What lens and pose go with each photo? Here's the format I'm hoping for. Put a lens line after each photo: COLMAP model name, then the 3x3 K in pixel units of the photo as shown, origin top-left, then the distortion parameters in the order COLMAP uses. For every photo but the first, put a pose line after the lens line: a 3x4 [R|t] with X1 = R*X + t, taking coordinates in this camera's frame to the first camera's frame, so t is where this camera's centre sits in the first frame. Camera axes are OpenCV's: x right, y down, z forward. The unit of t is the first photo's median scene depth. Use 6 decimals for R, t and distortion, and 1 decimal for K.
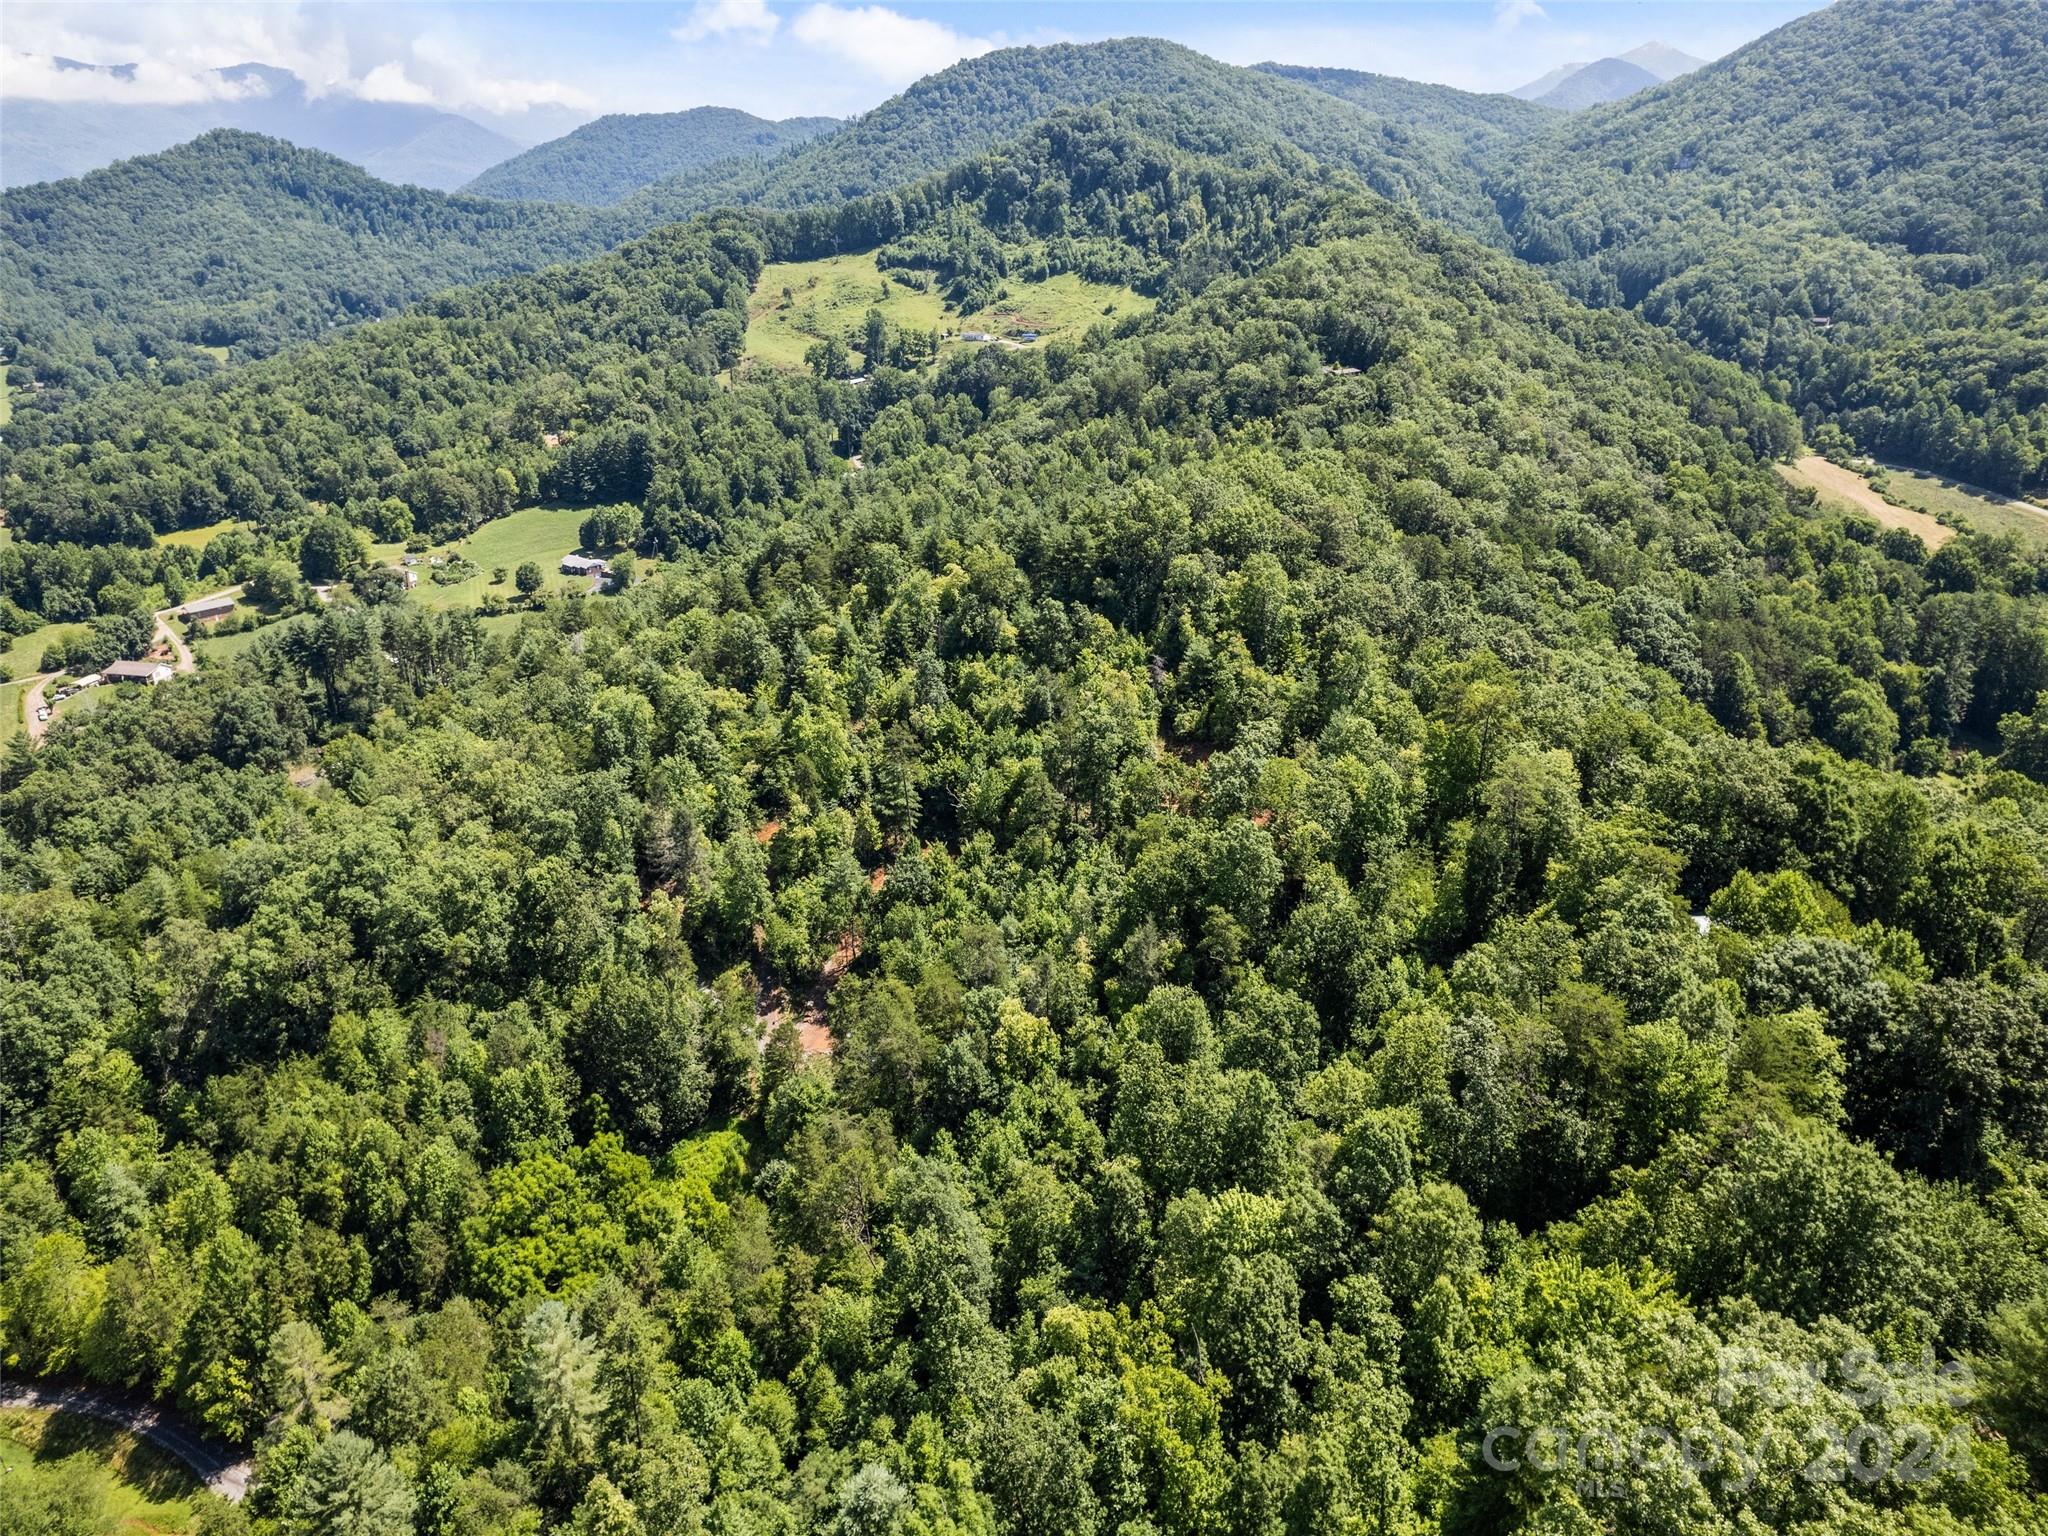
lens RADIAL K [[1425.4, 0, 1024.0], [0, 1425.4, 768.0], [0, 0, 1]] dist [-0.087841, 0.095031]
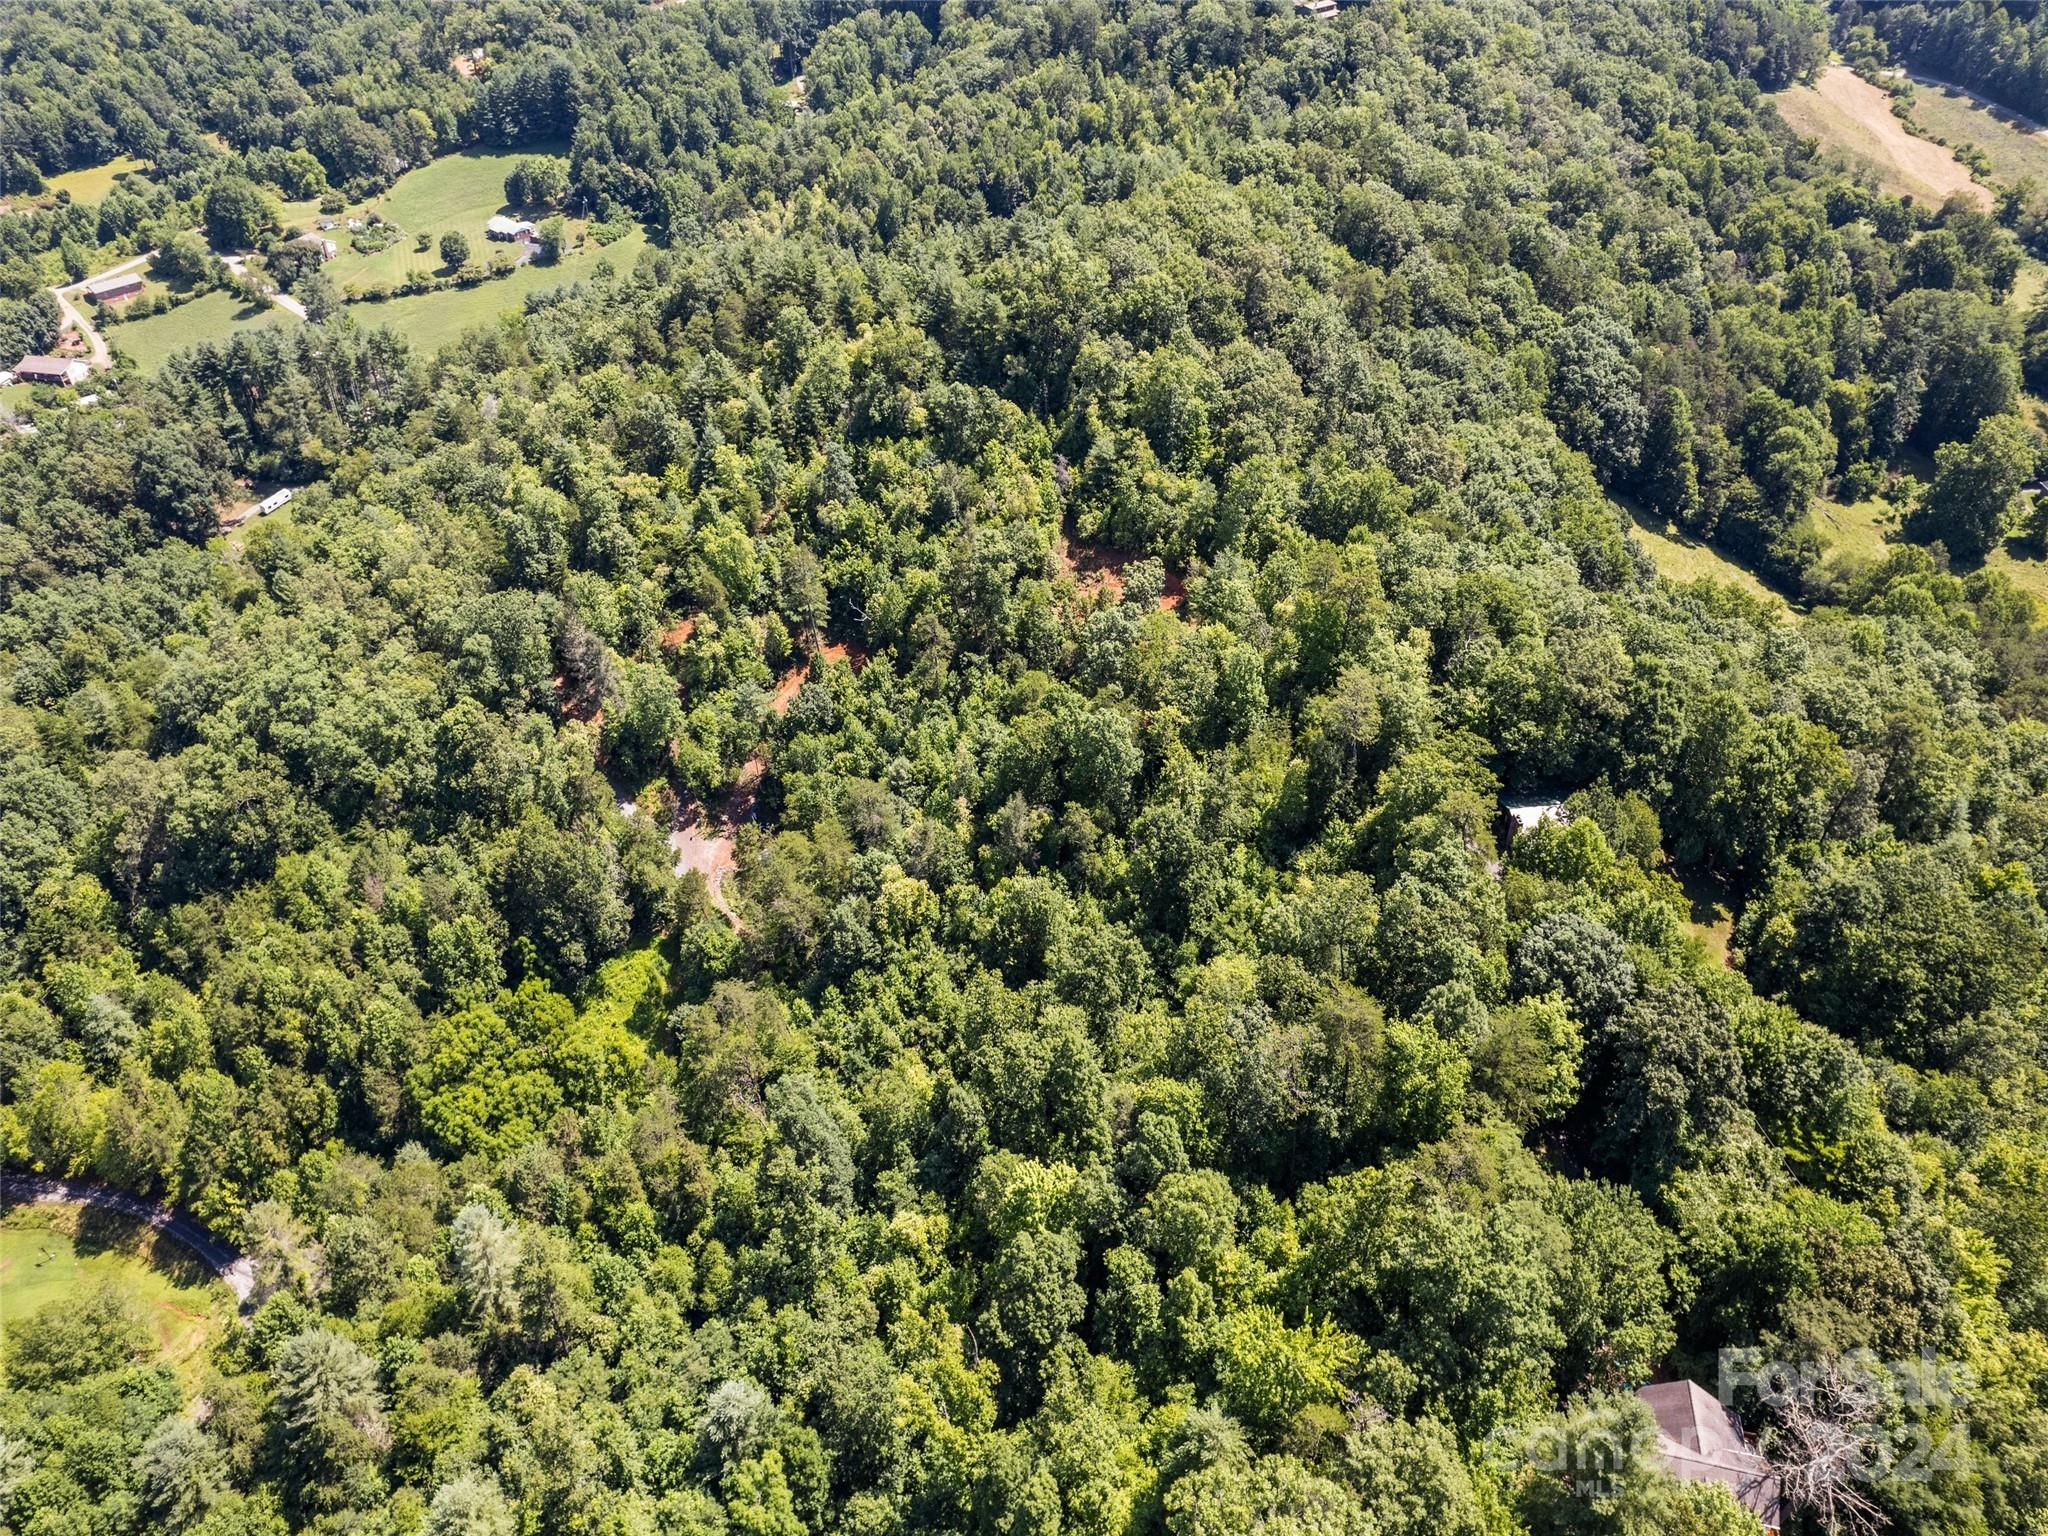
lens RADIAL K [[1434.8, 0, 1029.8], [0, 1434.8, 723.5], [0, 0, 1]] dist [-0.091761, 0.103311]
pose [[0.999958, -0.007959, 0.004584, 0.066855], [0.006414, 0.962337, 0.271782, -0.173173], [-0.006574, -0.271741, 0.962348, -0.015606]]
